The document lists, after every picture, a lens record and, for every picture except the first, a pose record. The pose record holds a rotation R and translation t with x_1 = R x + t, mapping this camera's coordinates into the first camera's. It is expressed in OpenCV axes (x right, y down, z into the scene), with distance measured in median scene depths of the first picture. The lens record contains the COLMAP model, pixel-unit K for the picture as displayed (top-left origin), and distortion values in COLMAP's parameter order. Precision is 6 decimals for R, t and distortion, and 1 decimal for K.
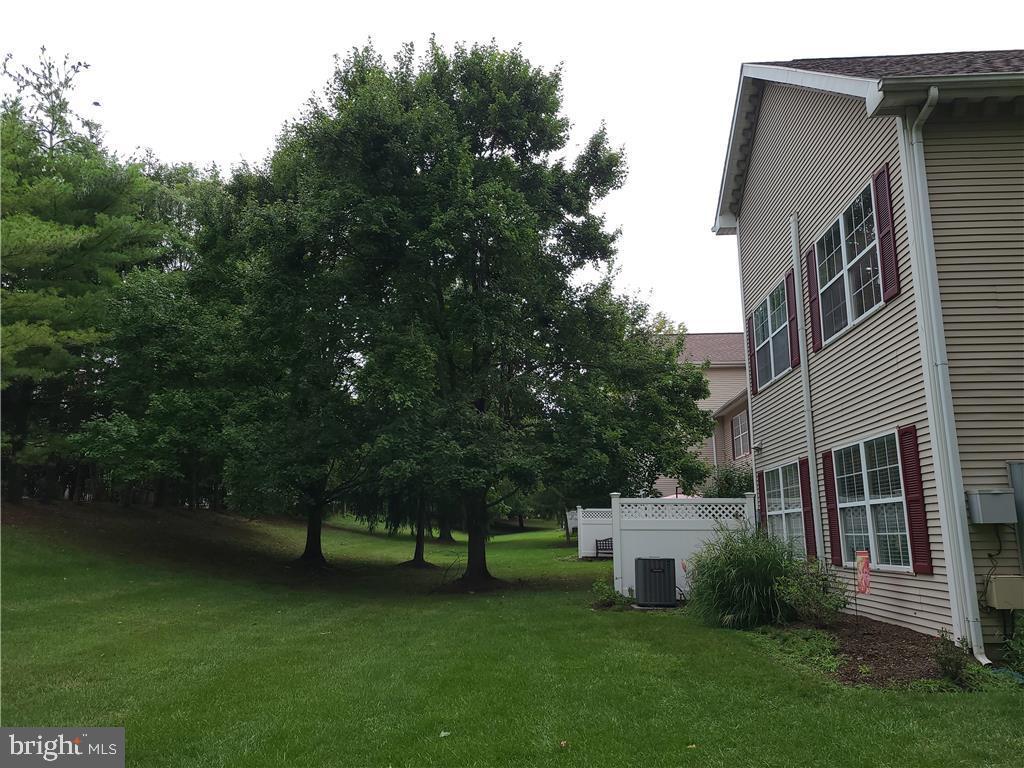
lens RADIAL K [[765.0, 0, 506.8], [0, 765.0, 383.7], [0, 0, 1]] dist [0.069244, -0.055251]
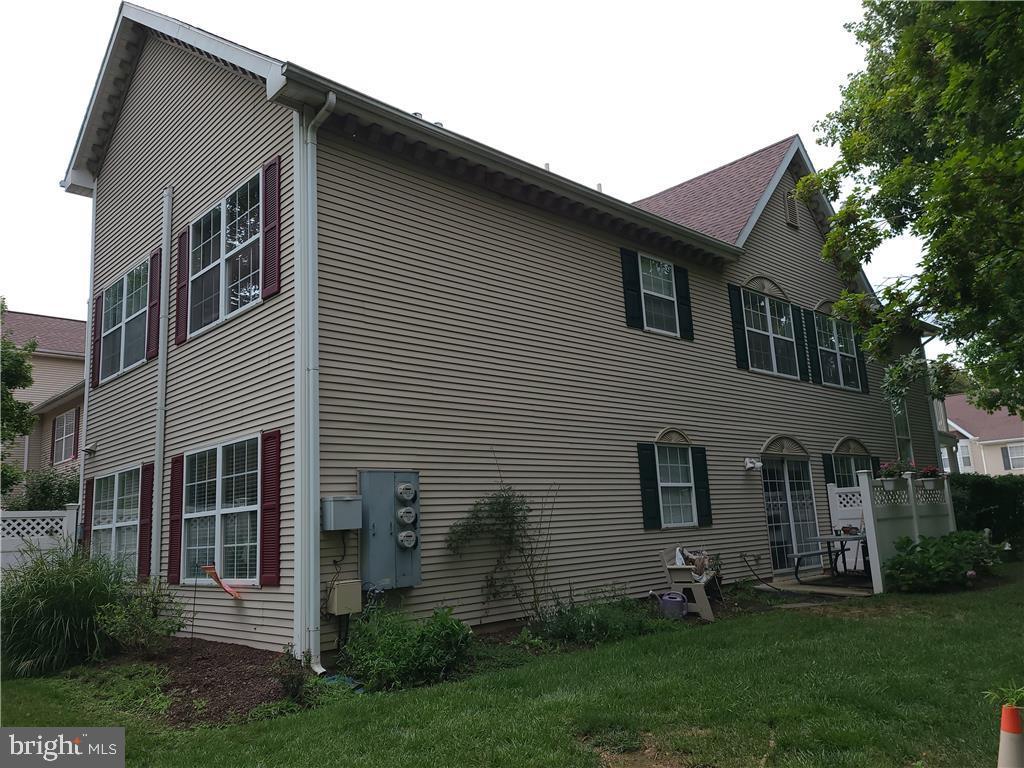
lens RADIAL K [[765.0, 0, 506.8], [0, 765.0, 383.7], [0, 0, 1]] dist [0.069244, -0.055251]
pose [[0.682348, 0.104488, 0.723521, 0.019744], [-0.096243, 0.993958, -0.052777, 0.017610], [-0.724664, -0.033622, 0.688282, 0.127567]]
